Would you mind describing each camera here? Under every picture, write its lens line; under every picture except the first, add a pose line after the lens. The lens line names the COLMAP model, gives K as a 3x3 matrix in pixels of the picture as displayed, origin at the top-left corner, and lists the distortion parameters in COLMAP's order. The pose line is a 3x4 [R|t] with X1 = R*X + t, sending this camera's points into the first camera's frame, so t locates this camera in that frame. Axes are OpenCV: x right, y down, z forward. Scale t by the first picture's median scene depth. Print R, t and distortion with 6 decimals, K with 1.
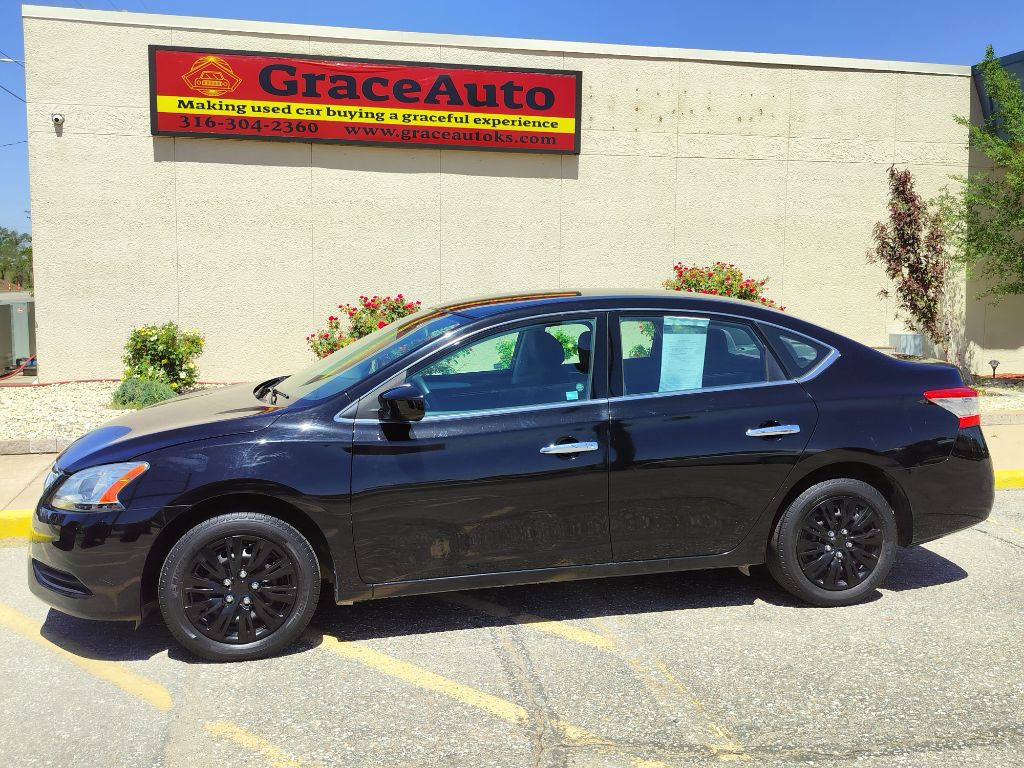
lens RADIAL K [[1014.1, 0, 517.3], [0, 1014.1, 382.5], [0, 0, 1]] dist [0.108623, -0.198596]
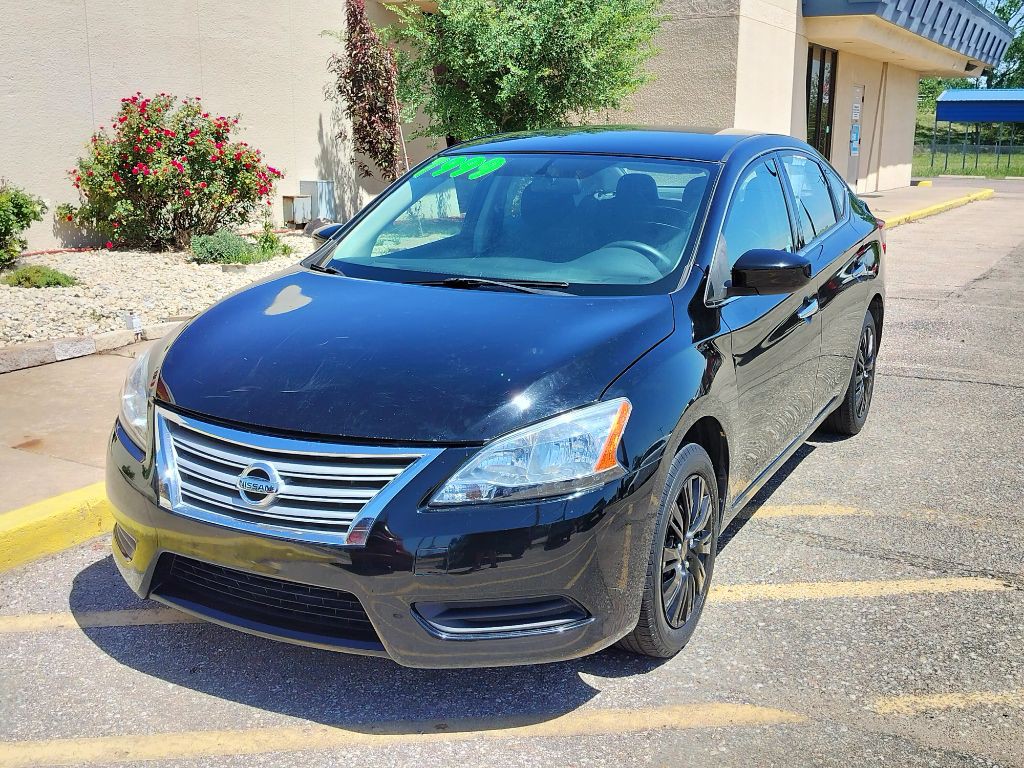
lens RADIAL K [[1139.2, 0, 511.5], [0, 1139.2, 389.2], [0, 0, 1]] dist [0.103592, -0.203957]
pose [[0.657000, -0.166891, 0.735186, -0.338847], [0.070274, 0.984501, 0.160687, -0.017840], [-0.750608, -0.053907, 0.658545, 0.207956]]
